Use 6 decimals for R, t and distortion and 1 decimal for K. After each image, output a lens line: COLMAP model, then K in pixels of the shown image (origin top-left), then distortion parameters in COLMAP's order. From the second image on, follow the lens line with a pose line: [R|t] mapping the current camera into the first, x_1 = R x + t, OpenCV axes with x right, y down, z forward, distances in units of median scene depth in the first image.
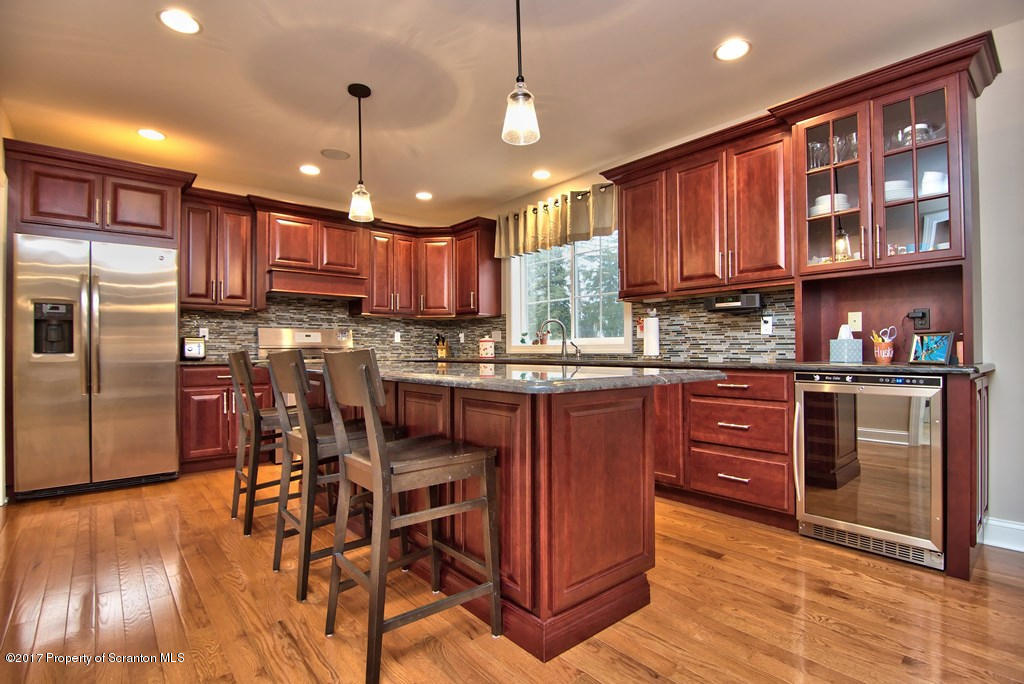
lens RADIAL K [[498.3, 0, 517.0], [0, 498.3, 344.5], [0, 0, 1]] dist [0.013952, -0.001215]
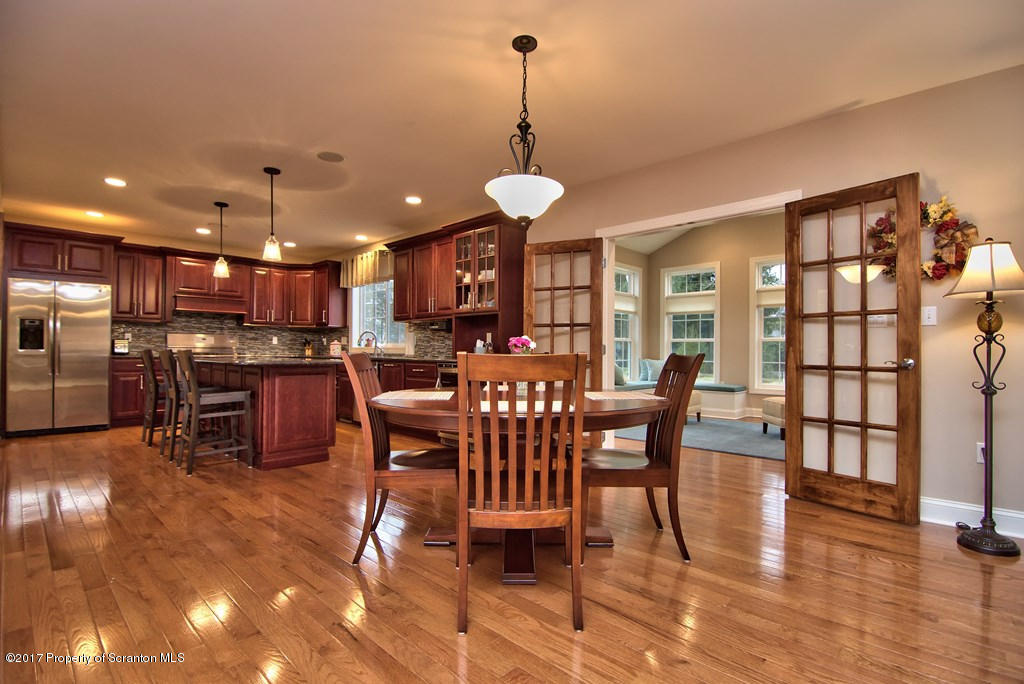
lens RADIAL K [[498.3, 0, 507.1], [0, 498.3, 344.3], [0, 0, 1]] dist [0.013952, -0.001215]
pose [[0.996588, 0.013564, 0.081411, 0.407759], [-0.013397, 0.999907, -0.002604, -0.012222], [-0.081439, 0.001505, 0.996677, -0.628316]]
